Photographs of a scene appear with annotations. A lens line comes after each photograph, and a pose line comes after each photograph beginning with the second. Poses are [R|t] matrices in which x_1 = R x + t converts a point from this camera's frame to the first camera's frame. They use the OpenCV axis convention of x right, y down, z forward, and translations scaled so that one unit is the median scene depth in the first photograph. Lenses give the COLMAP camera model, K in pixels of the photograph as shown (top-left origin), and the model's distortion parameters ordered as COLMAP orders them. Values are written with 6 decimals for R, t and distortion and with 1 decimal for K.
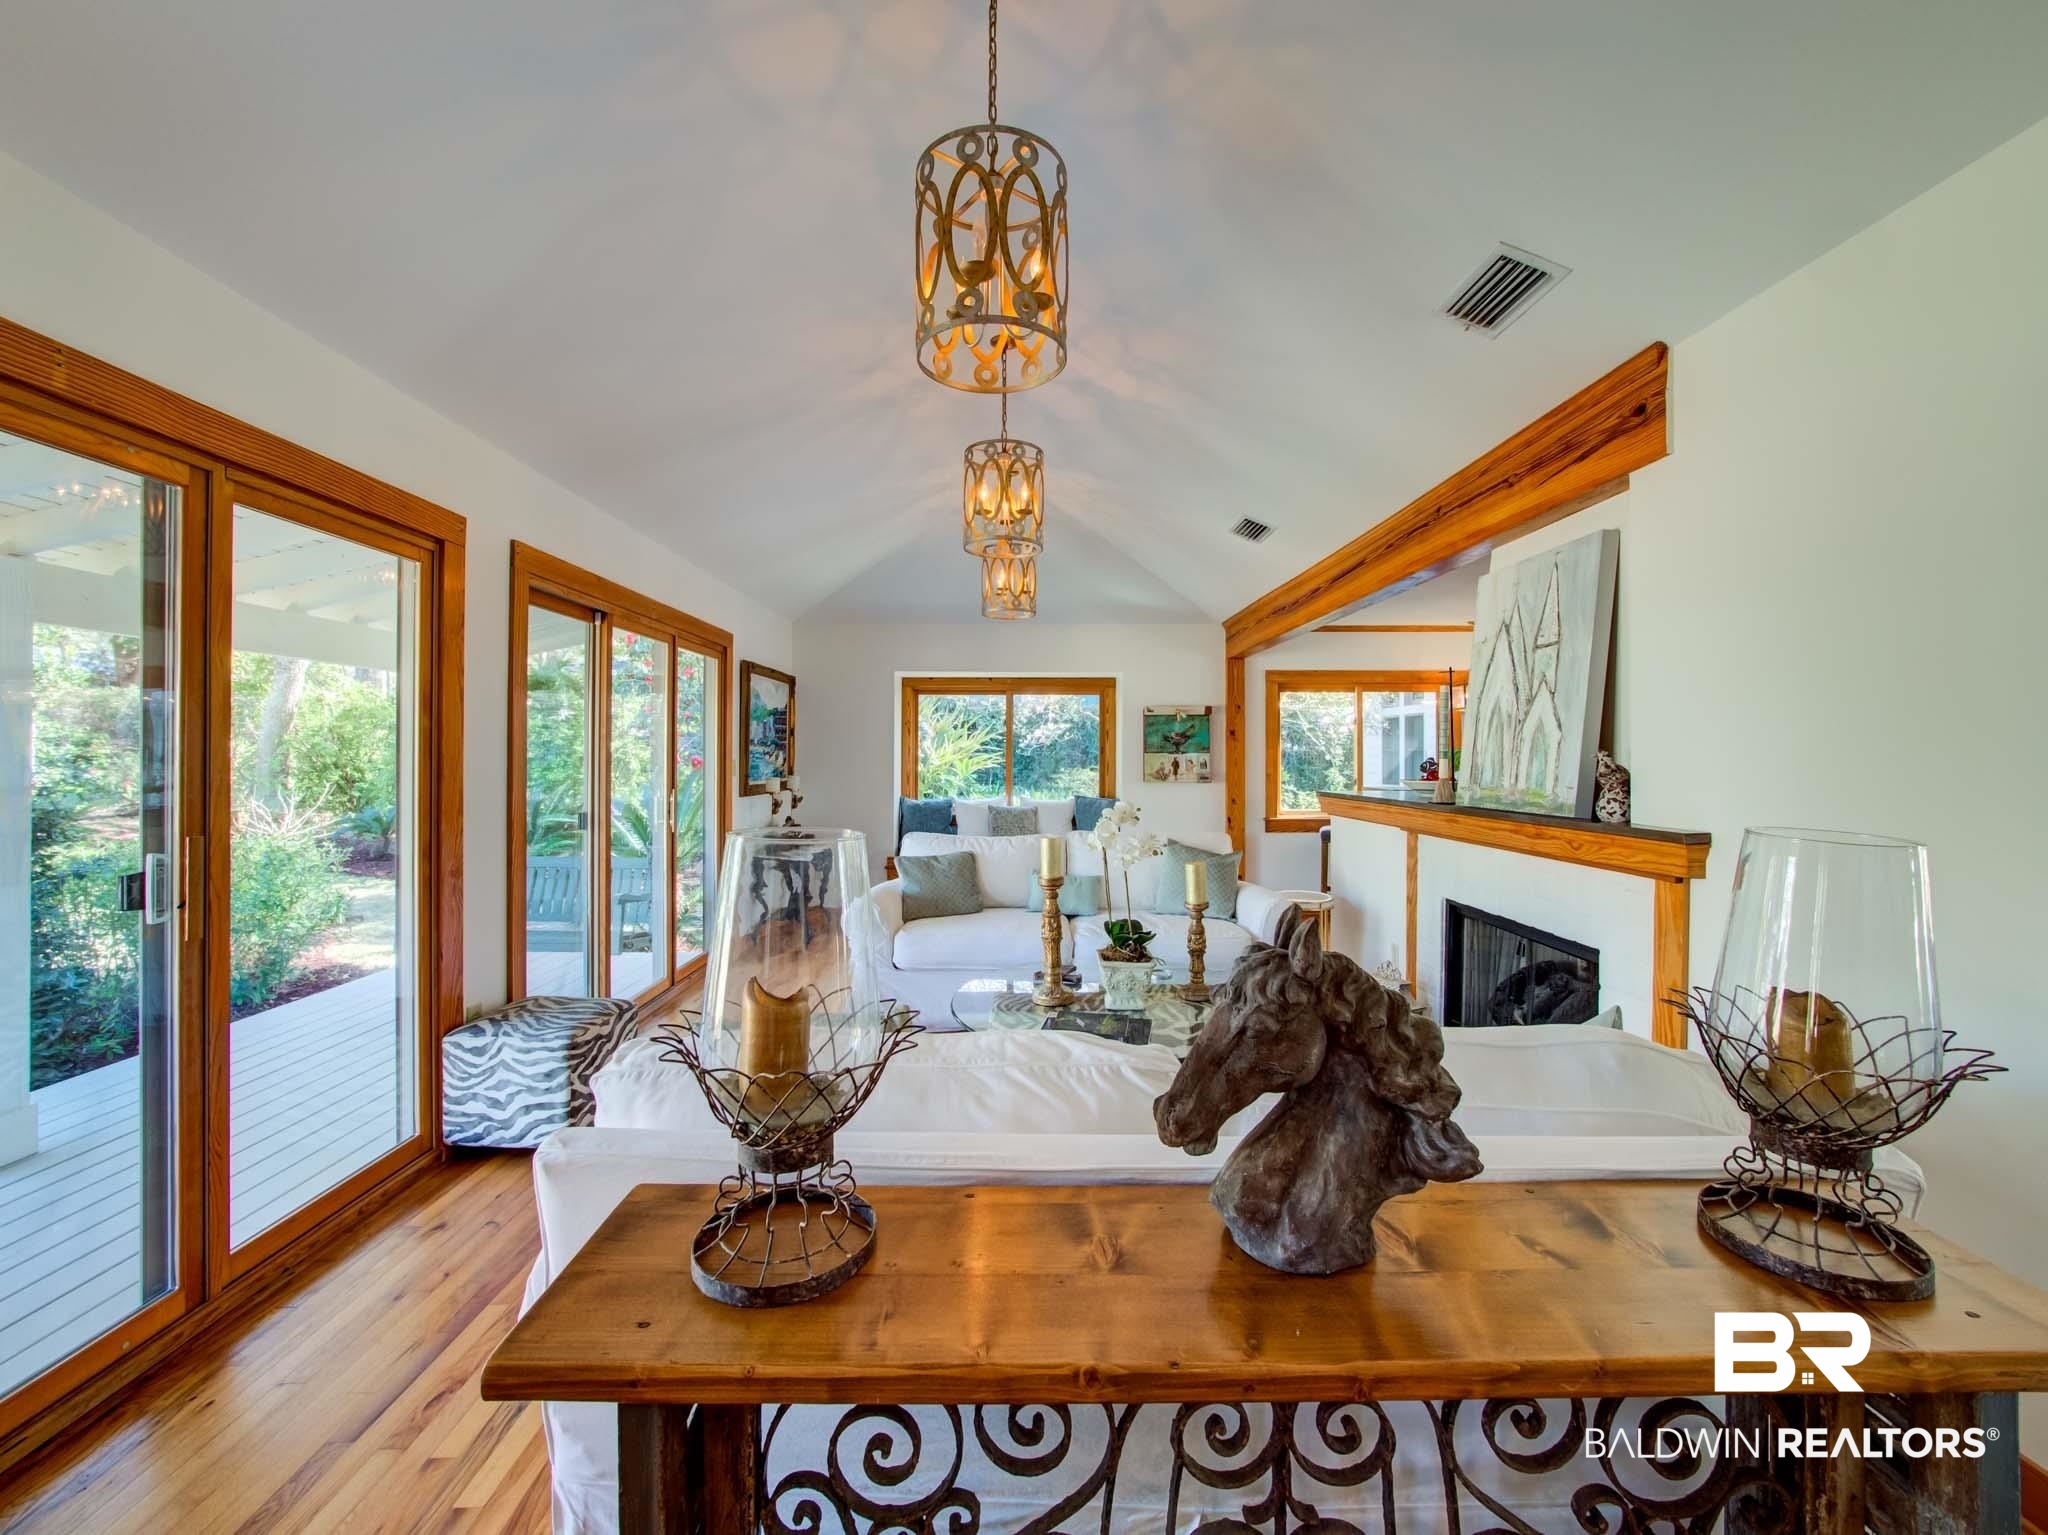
lens RADIAL K [[839.3, 0, 1029.8], [0, 839.3, 756.9], [0, 0, 1]] dist [-0.010617, 0.001972]
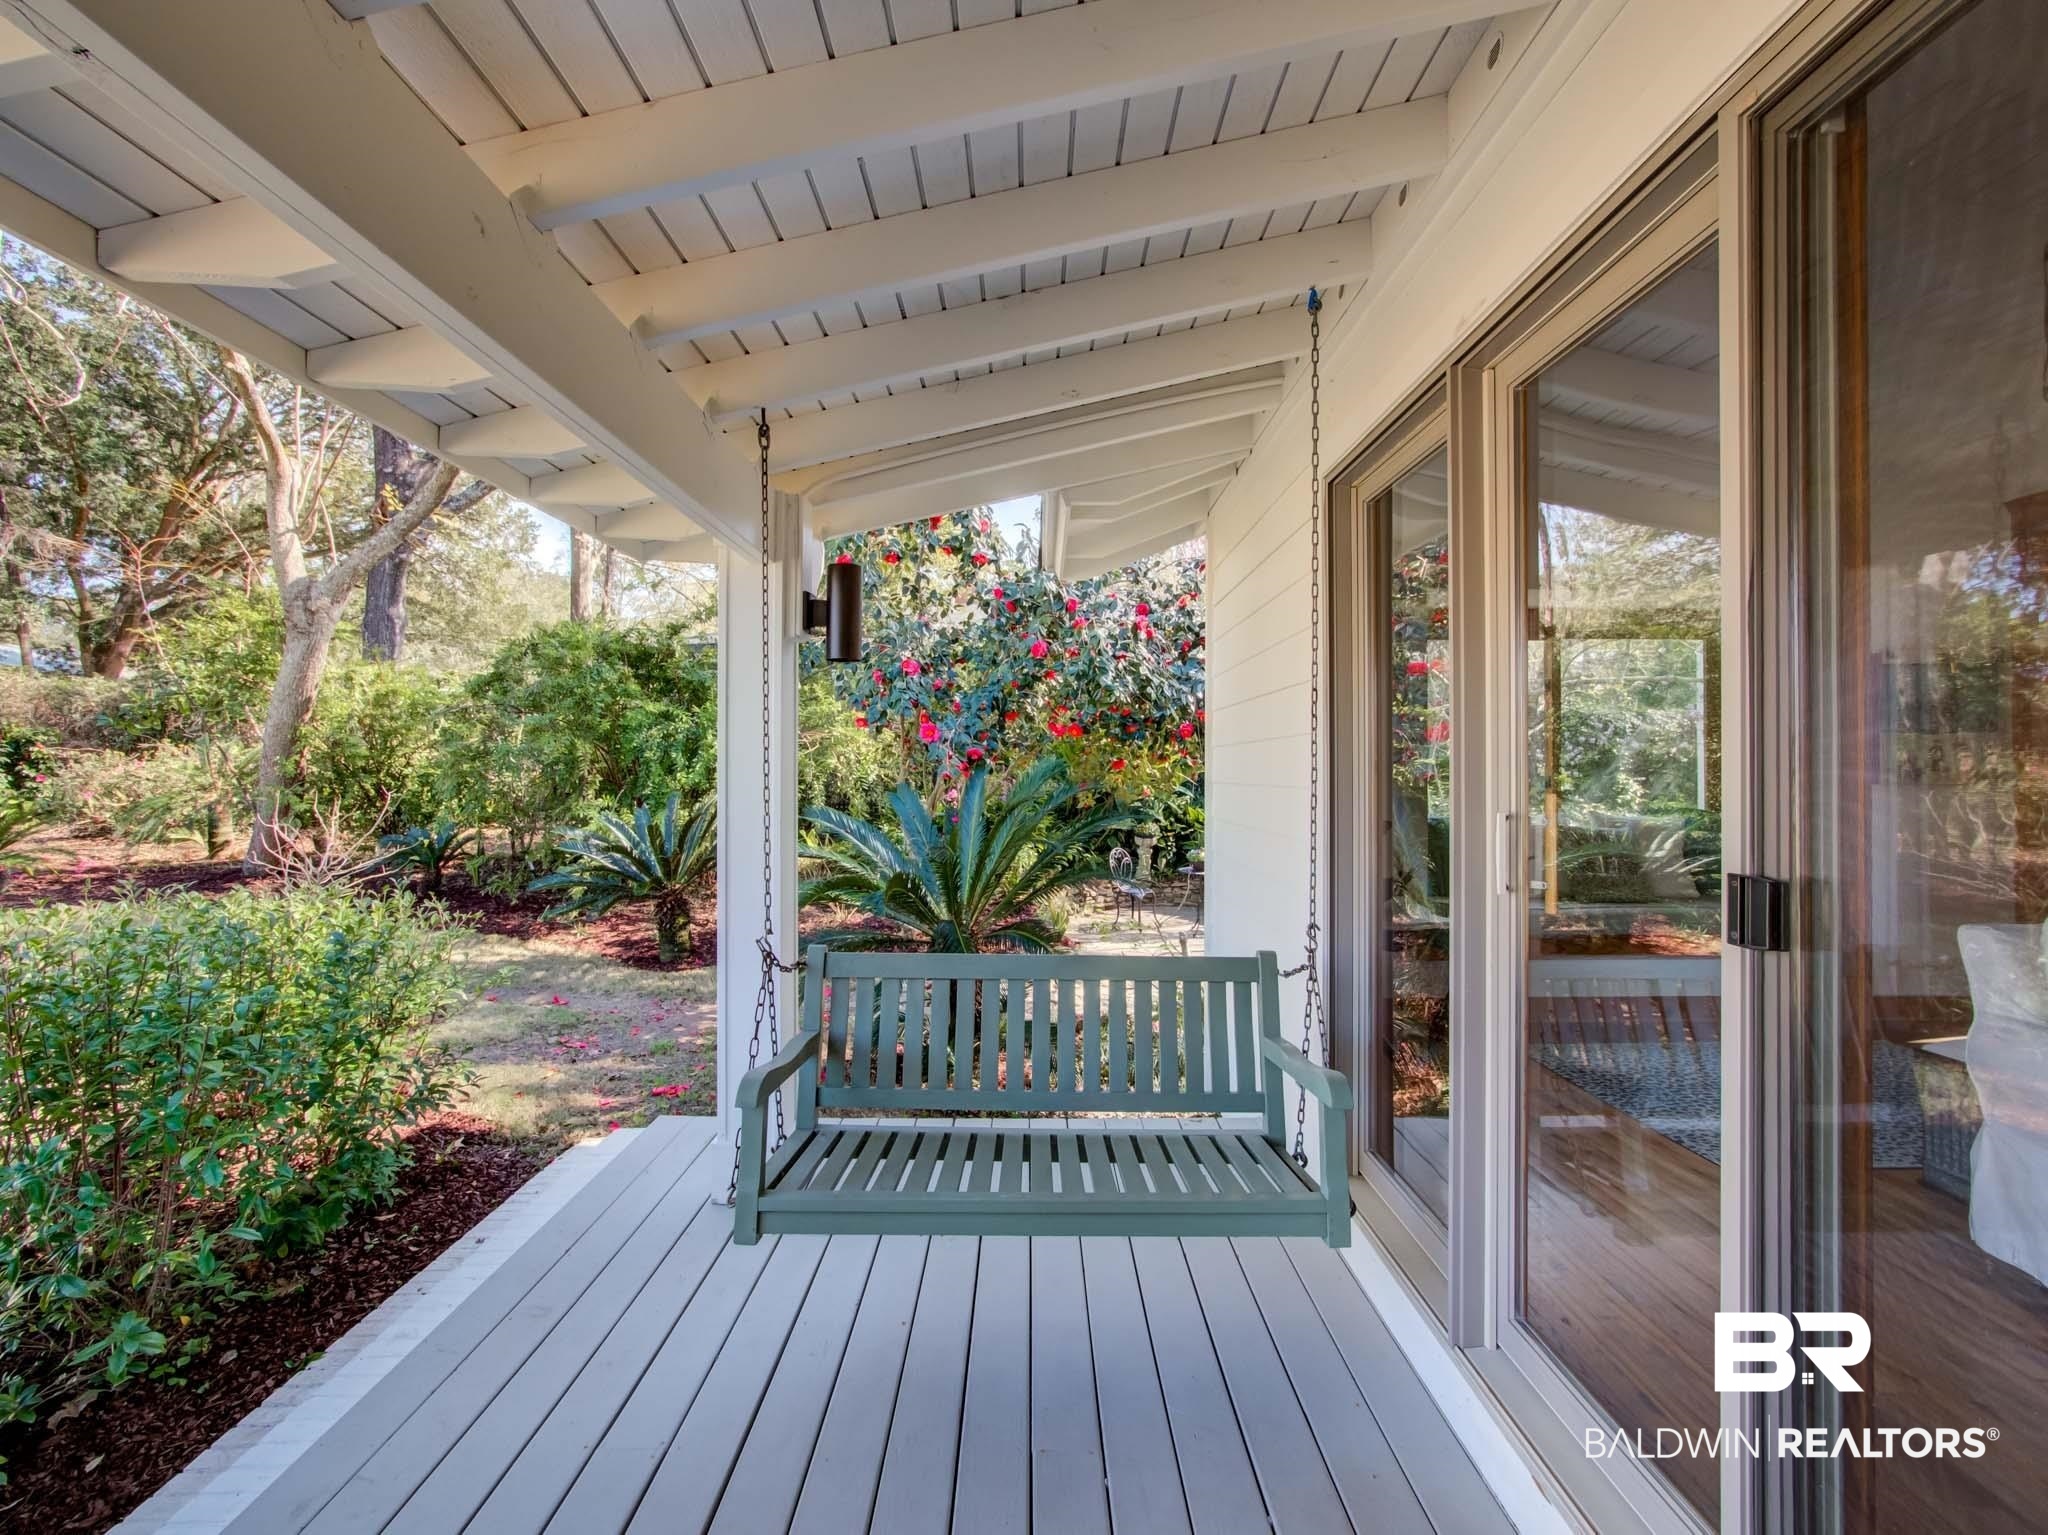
lens RADIAL K [[839.3, 0, 1029.4], [0, 839.3, 760.4], [0, 0, 1]] dist [-0.010617, 0.001972]
pose [[0.999882, -0.009703, 0.011899, -1.113337], [0.009732, 0.999950, -0.002350, 0.044532], [-0.011875, 0.002465, 0.999926, 1.103777]]
